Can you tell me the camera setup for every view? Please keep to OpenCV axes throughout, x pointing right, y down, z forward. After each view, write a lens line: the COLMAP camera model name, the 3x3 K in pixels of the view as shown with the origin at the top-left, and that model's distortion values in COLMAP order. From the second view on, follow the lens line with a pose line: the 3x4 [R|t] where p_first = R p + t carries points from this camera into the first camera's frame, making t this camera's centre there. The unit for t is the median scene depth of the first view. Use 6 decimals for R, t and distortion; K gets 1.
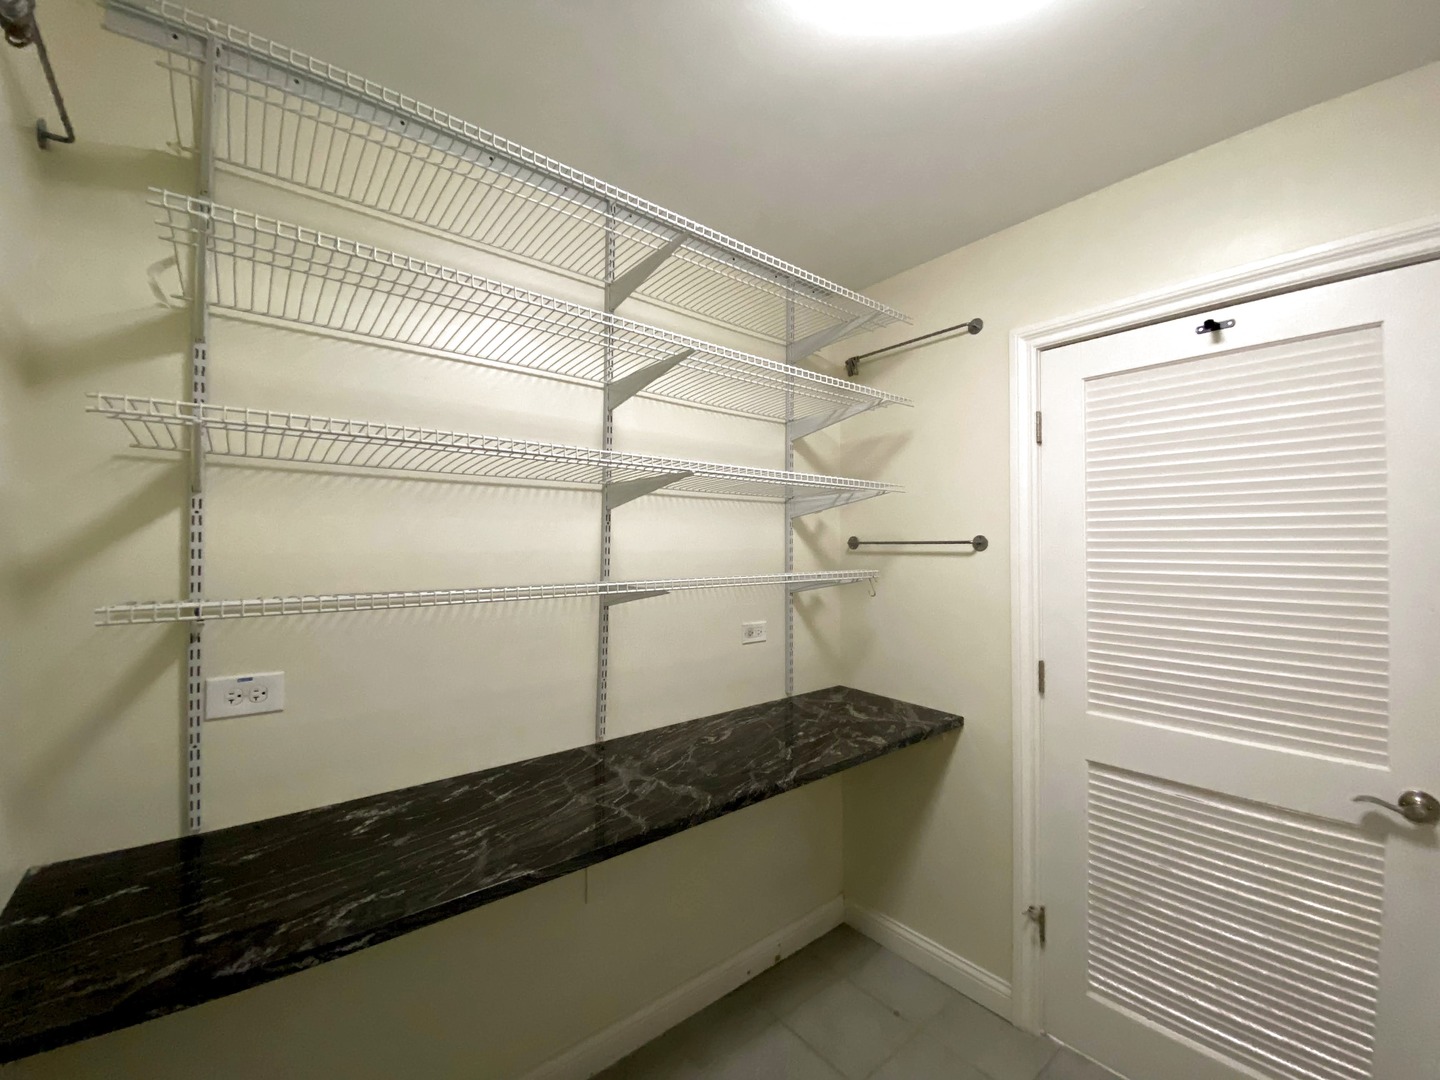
lens RADIAL K [[591.4, 0, 716.1], [0, 591.4, 556.1], [0, 0, 1]] dist [-0.000893, -0.000229]
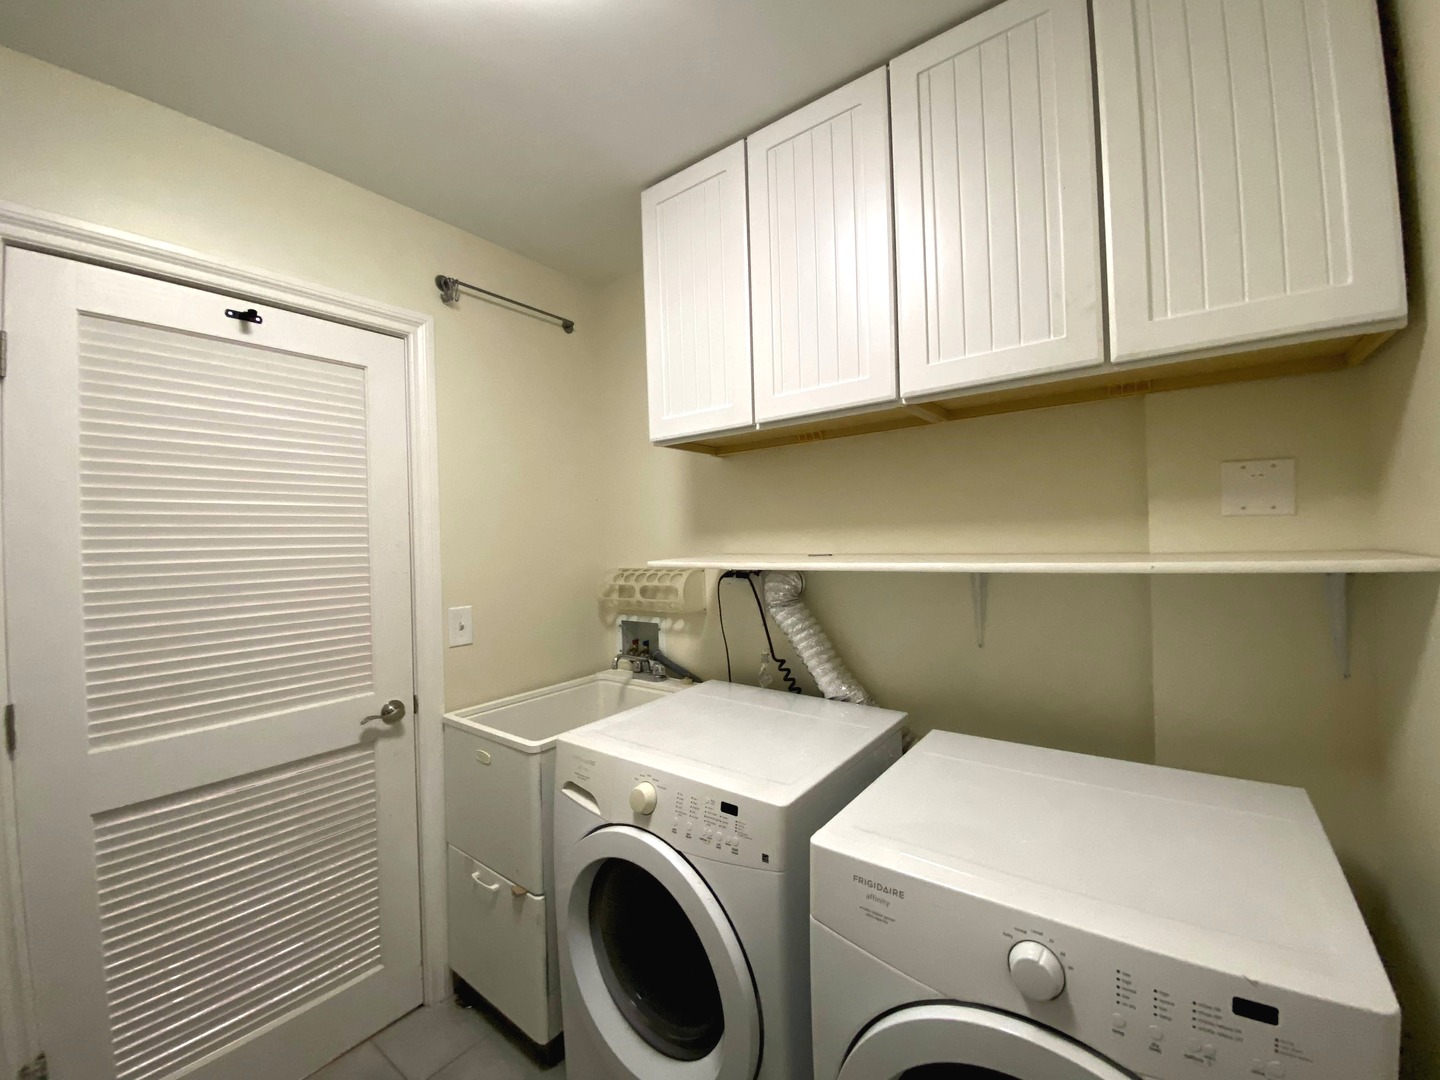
lens RADIAL K [[588.9, 0, 720.0], [0, 588.9, 540.0], [0, 0, 1]] dist [-0.001512, -0.000237]
pose [[-0.205901, -0.008369, 0.978537, -0.317527], [0.030779, 0.999413, 0.015024, 0.007039], [-0.978089, 0.033211, -0.205523, 0.414293]]
